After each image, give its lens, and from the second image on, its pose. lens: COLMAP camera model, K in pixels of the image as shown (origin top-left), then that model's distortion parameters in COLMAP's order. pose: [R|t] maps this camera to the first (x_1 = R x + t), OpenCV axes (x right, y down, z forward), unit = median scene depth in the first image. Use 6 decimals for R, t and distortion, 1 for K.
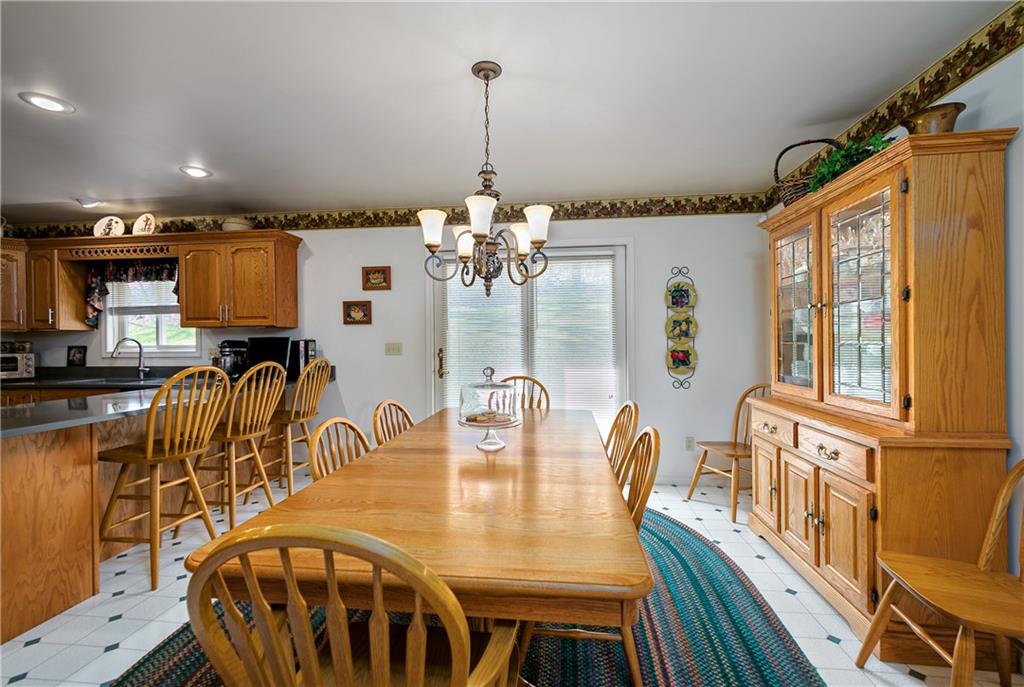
lens RADIAL K [[441.3, 0, 511.6], [0, 441.3, 343.8], [0, 0, 1]] dist [0.017479, 0.000247]
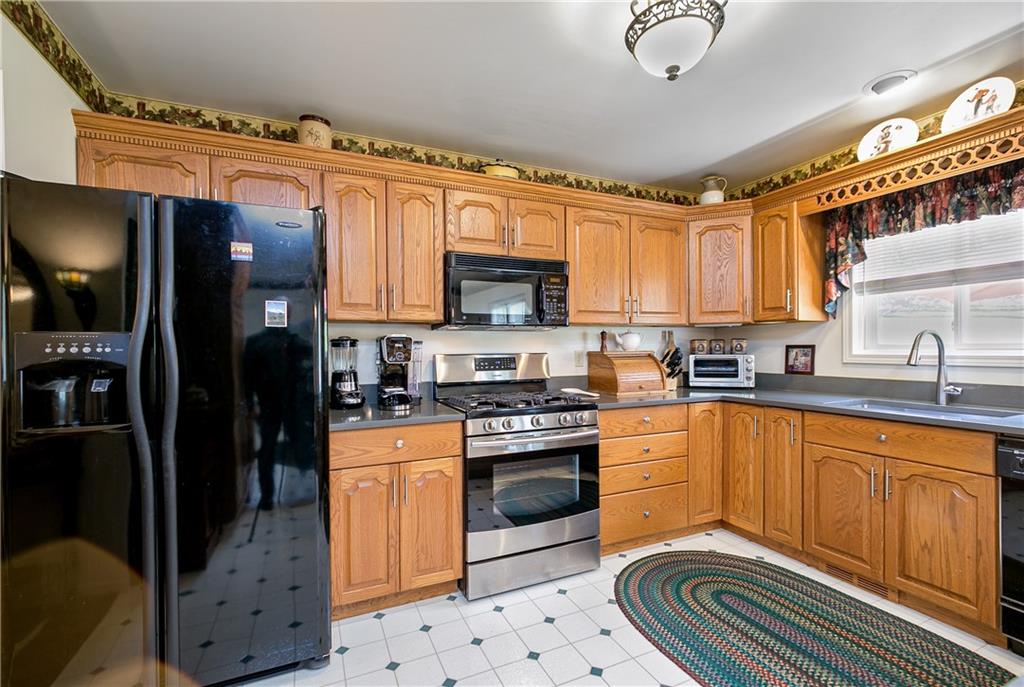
lens RADIAL K [[441.3, 0, 506.0], [0, 441.3, 348.5], [0, 0, 1]] dist [0.017479, 0.000247]
pose [[0.532659, 0.004694, -0.846317, -0.652159], [0.001394, 0.999978, 0.006423, 0.005913], [0.846329, -0.004602, 0.532641, 0.266036]]
